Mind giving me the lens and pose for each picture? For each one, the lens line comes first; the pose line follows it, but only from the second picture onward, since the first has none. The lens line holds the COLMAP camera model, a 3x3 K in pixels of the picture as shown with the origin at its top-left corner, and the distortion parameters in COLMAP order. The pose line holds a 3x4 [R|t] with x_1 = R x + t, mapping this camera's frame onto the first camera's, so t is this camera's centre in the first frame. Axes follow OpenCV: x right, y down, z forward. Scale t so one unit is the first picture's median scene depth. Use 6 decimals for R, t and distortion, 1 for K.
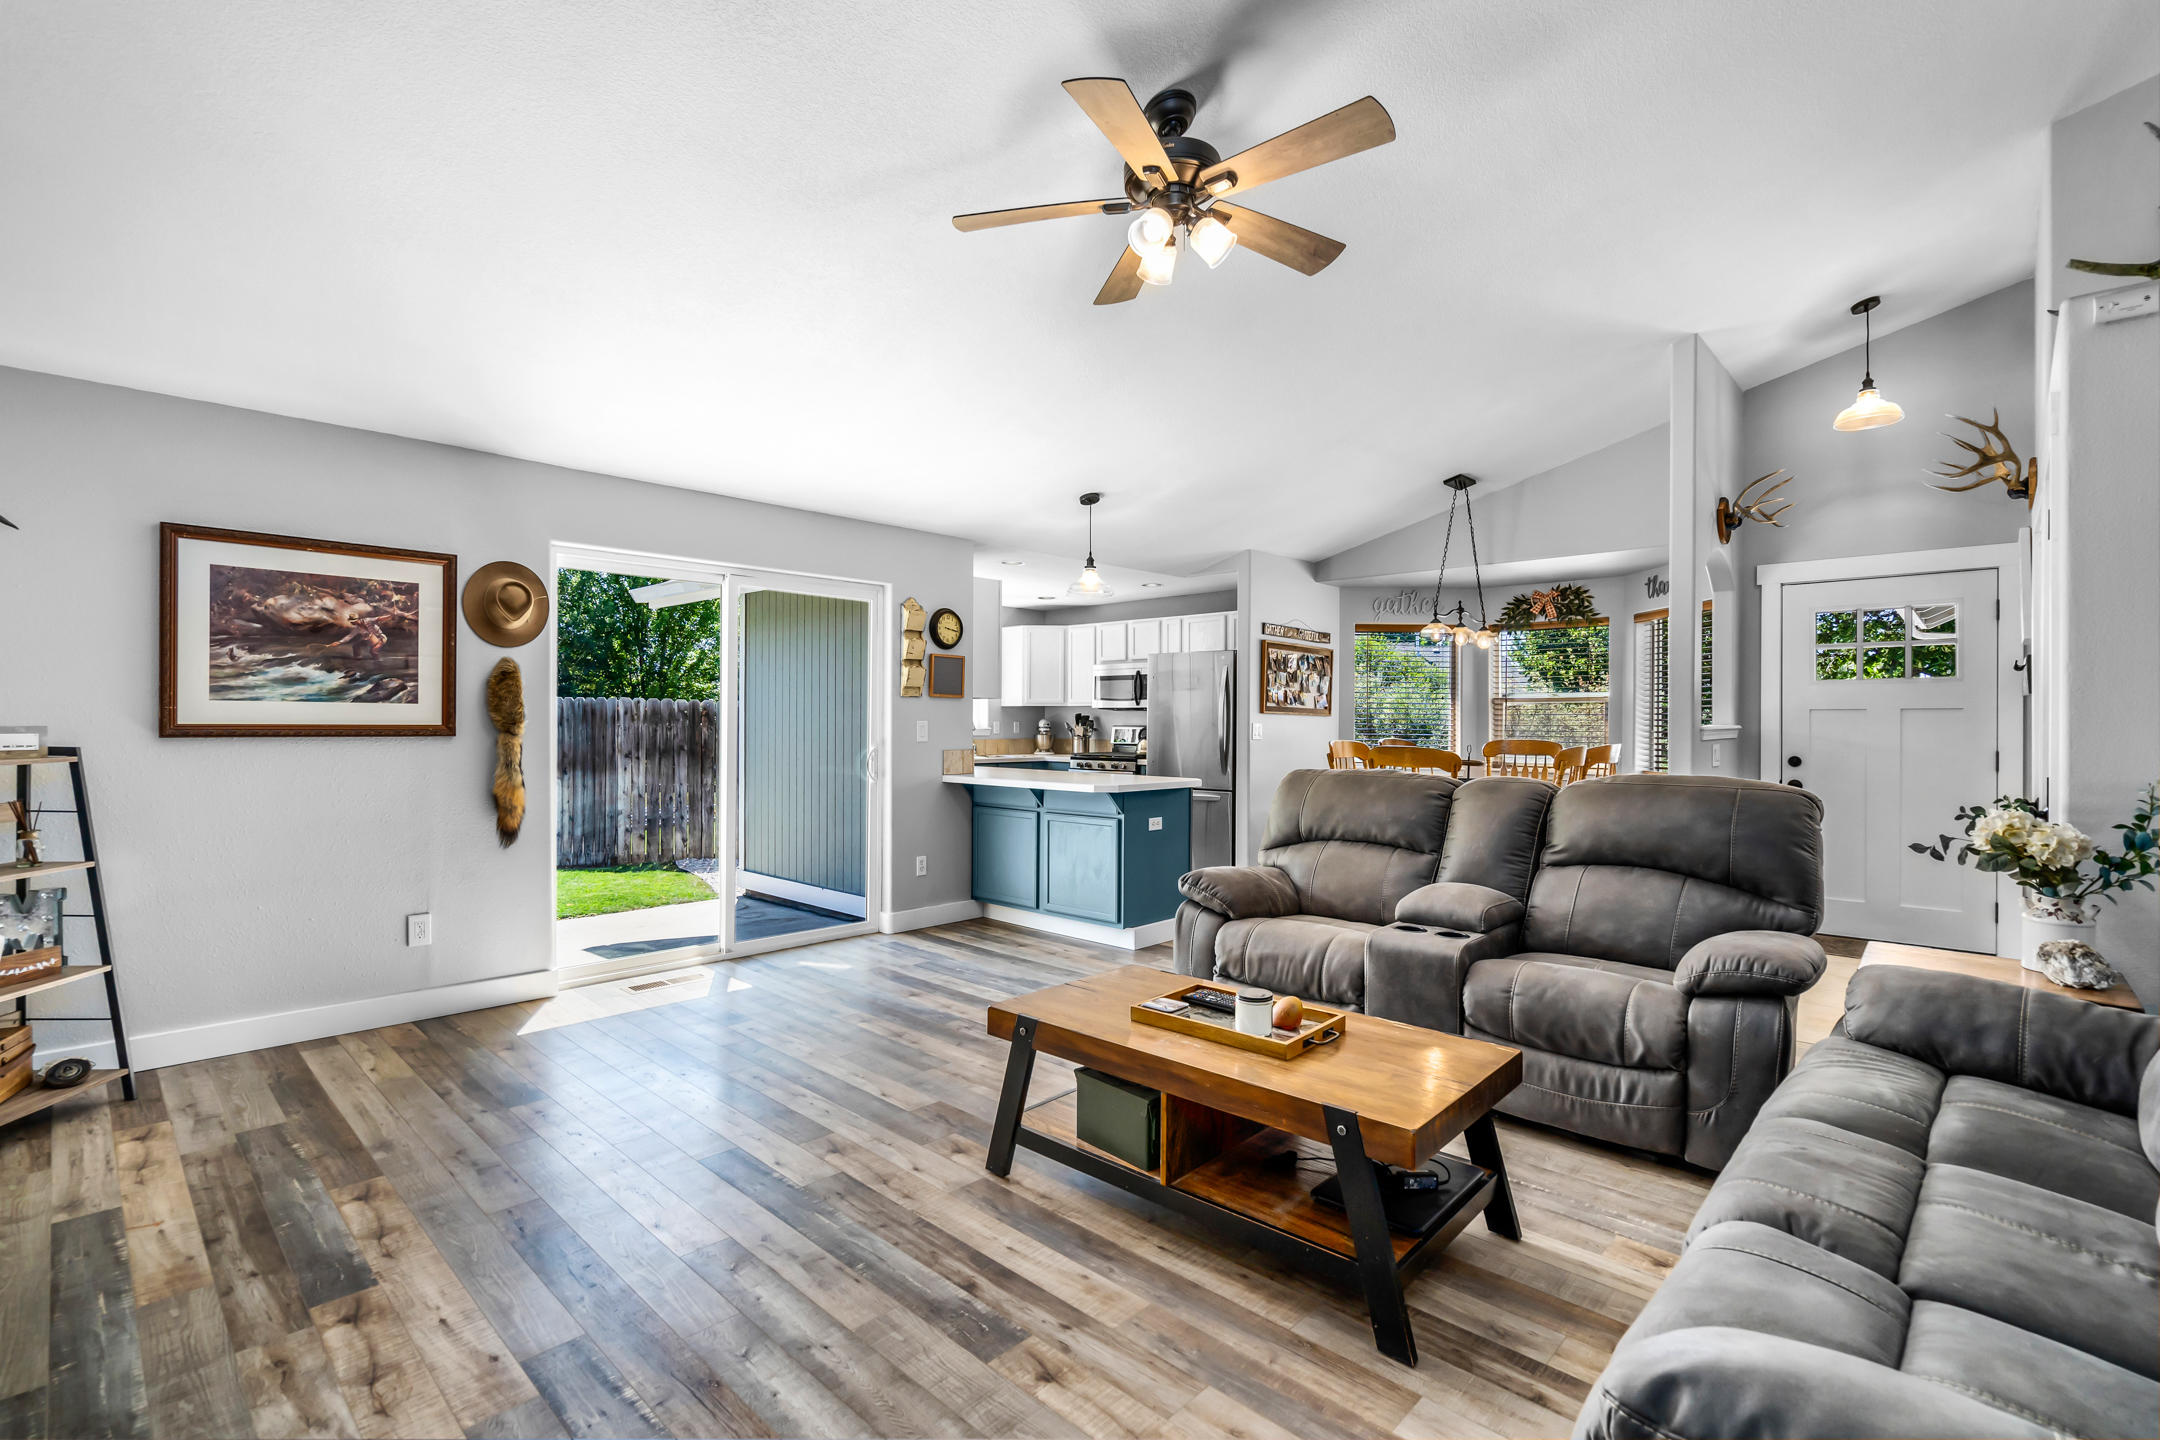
lens RADIAL K [[980.9, 0, 1048.6], [0, 980.9, 727.2], [0, 0, 1]] dist [-0.002317, 0.000118]
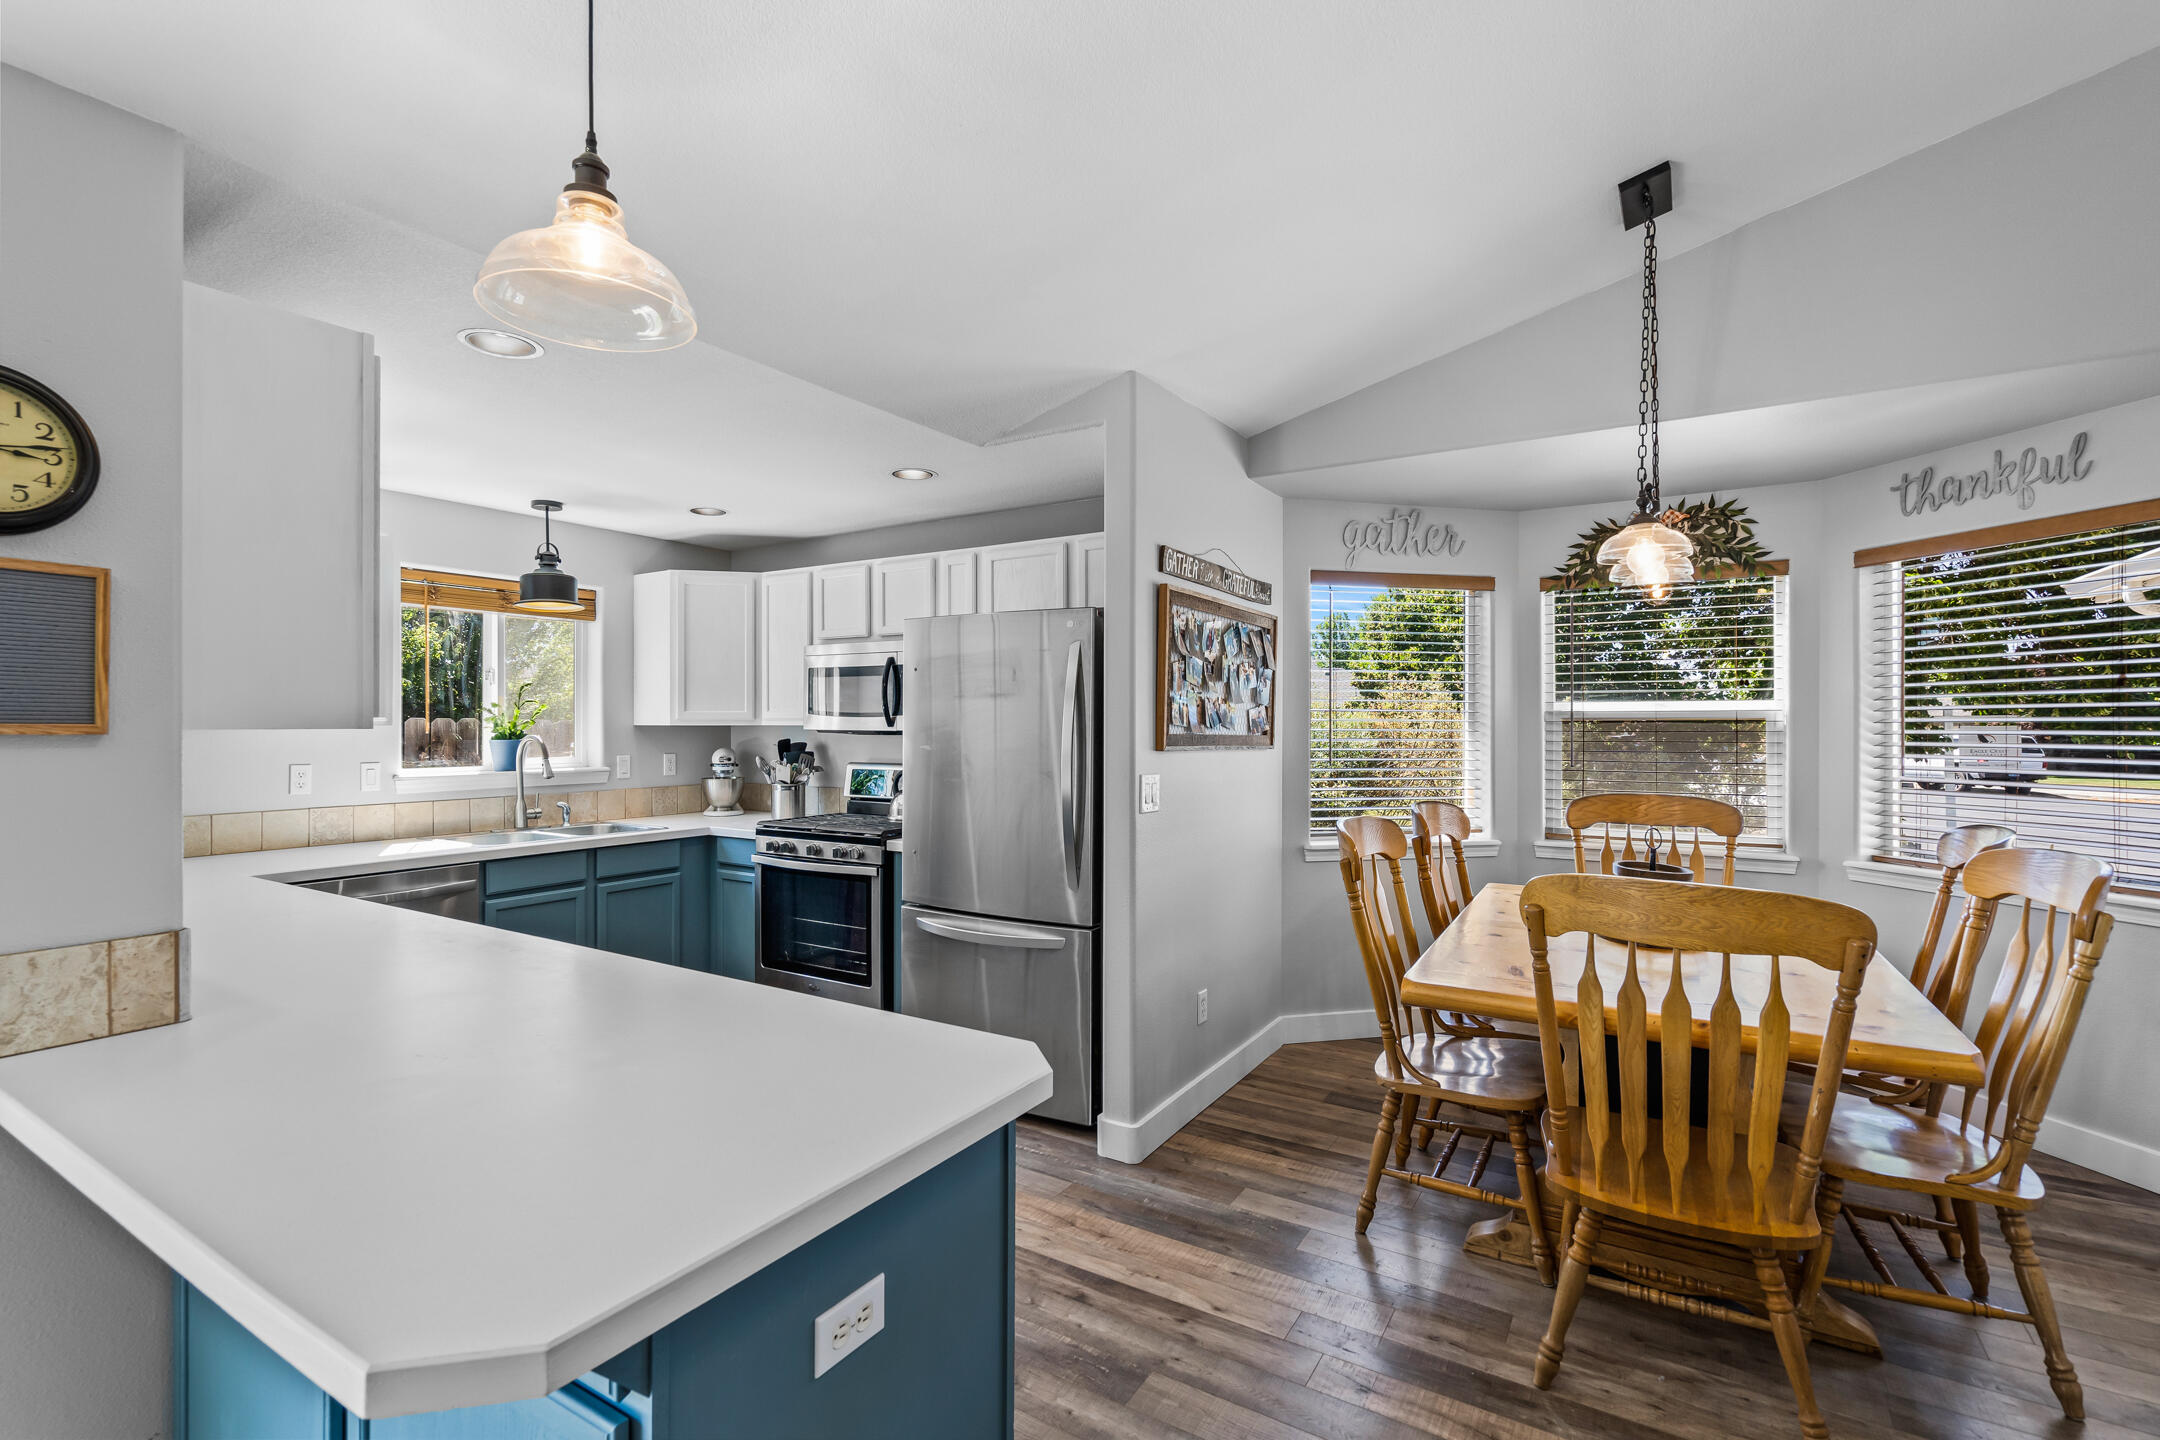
lens RADIAL K [[980.9, 0, 1057.4], [0, 980.9, 724.7], [0, 0, 1]] dist [-0.002317, 0.000118]
pose [[0.977856, -0.005409, 0.209207, 0.079458], [0.006515, 0.999968, -0.004598, -0.023596], [-0.209176, 0.005859, 0.977860, 0.566186]]
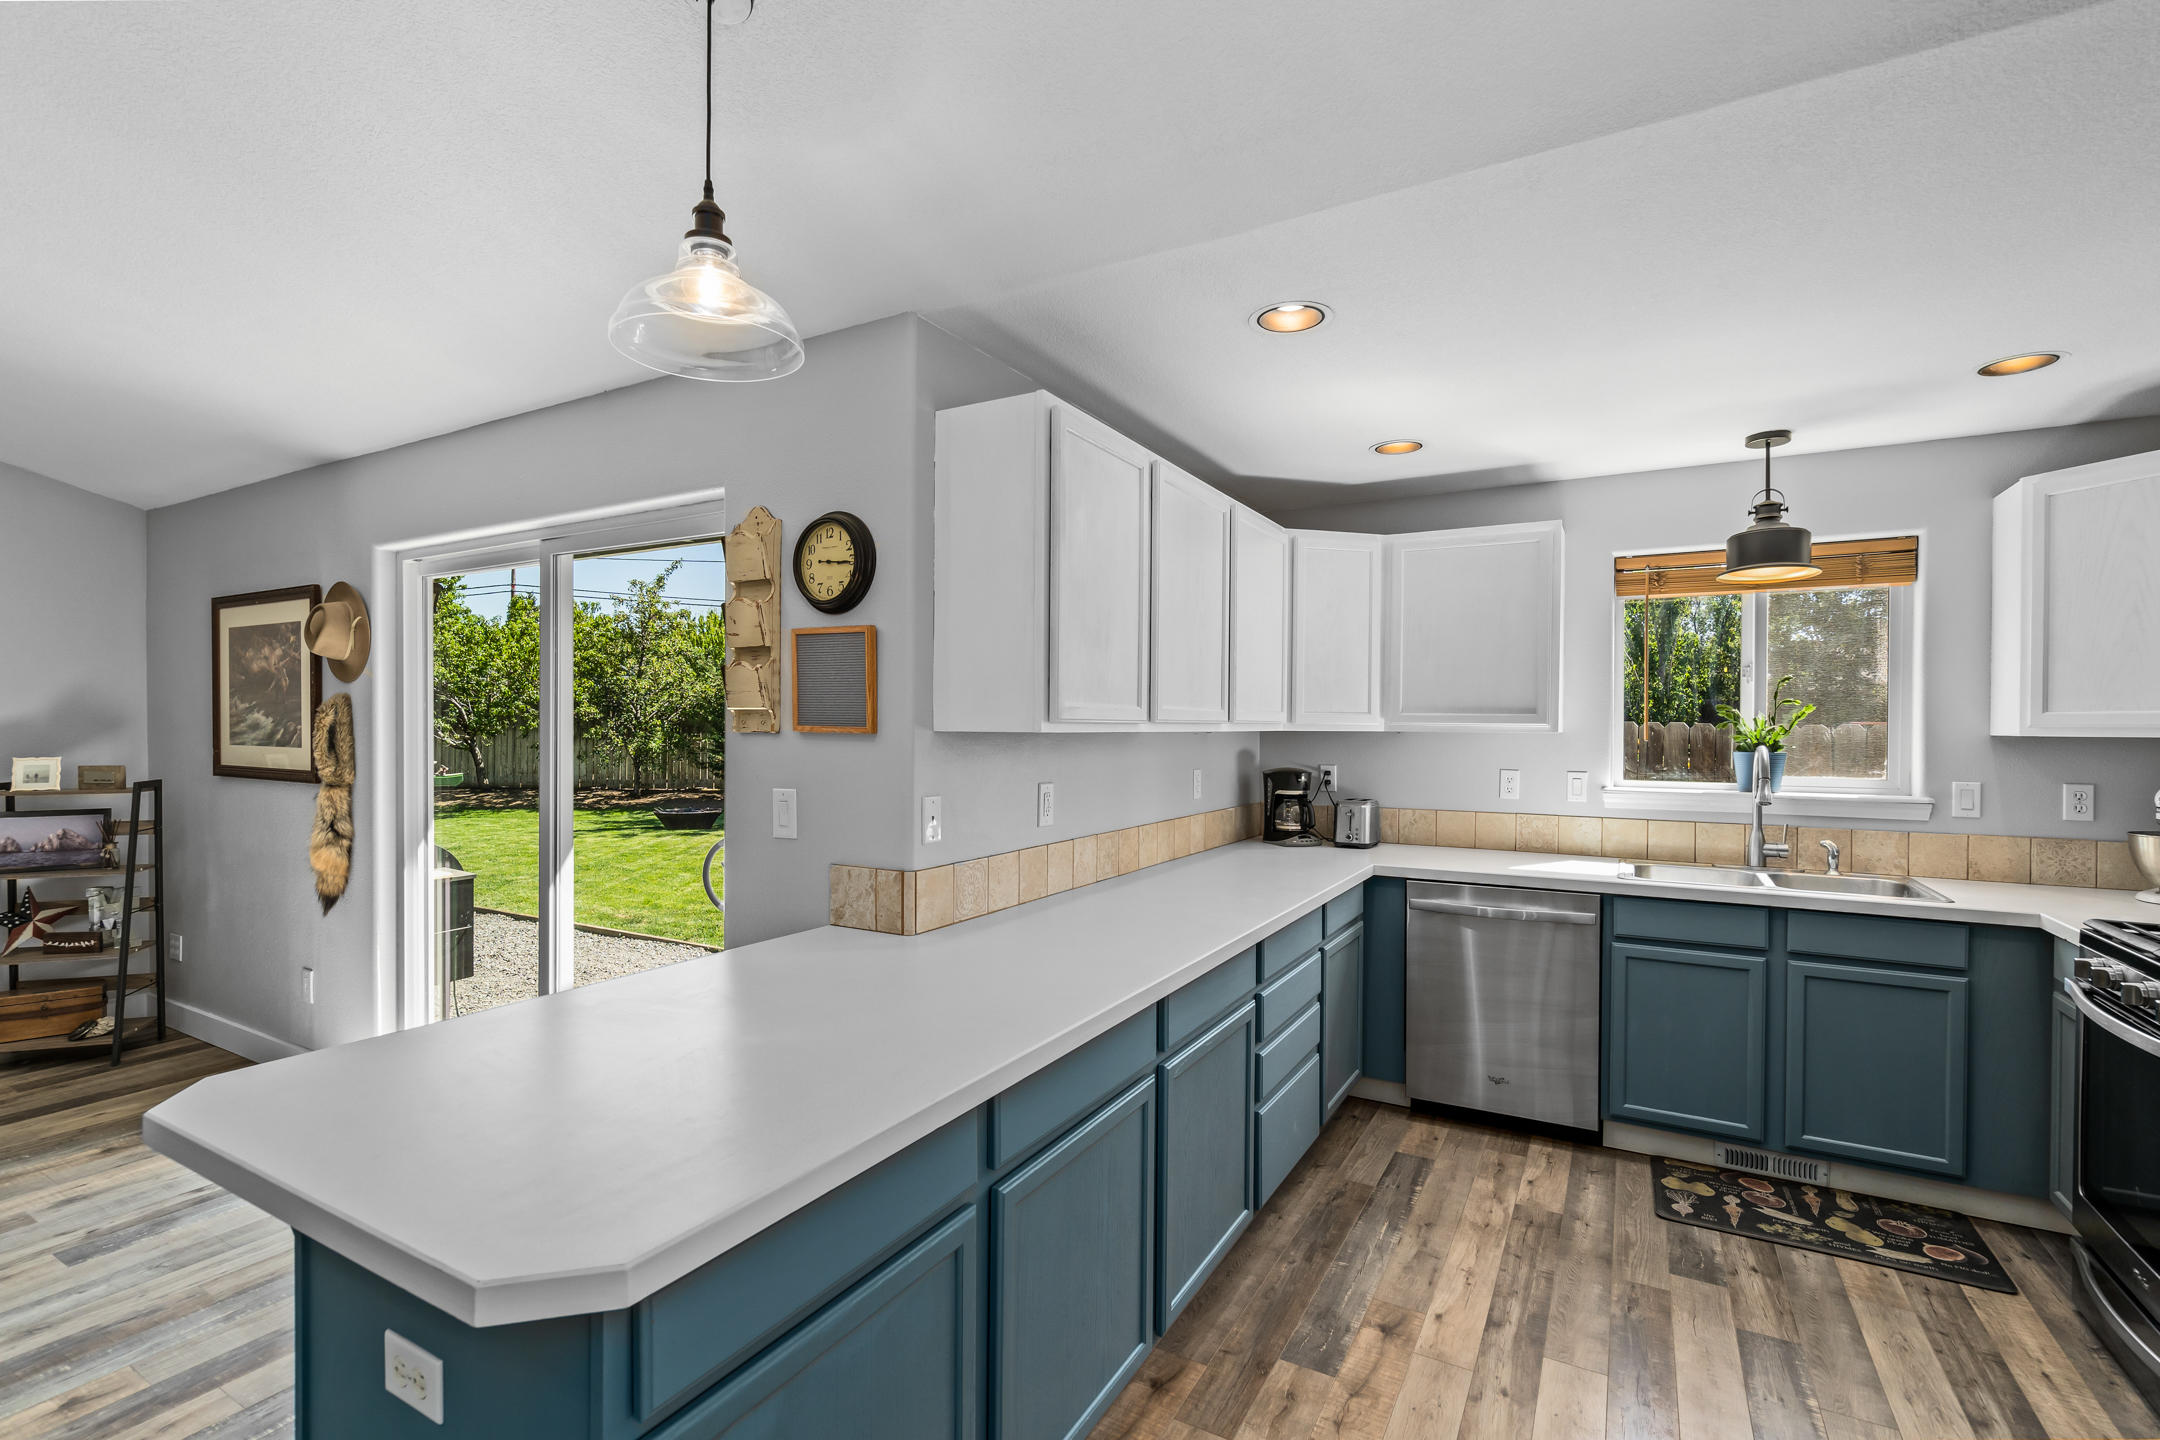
lens RADIAL K [[980.9, 0, 1067.0], [0, 980.9, 734.8], [0, 0, 1]] dist [-0.002317, 0.000118]
pose [[0.251307, 0.003765, -0.967900, 0.244326], [-0.011328, 0.999935, 0.000948, -0.024259], [0.967841, 0.010726, 0.251334, 0.784002]]
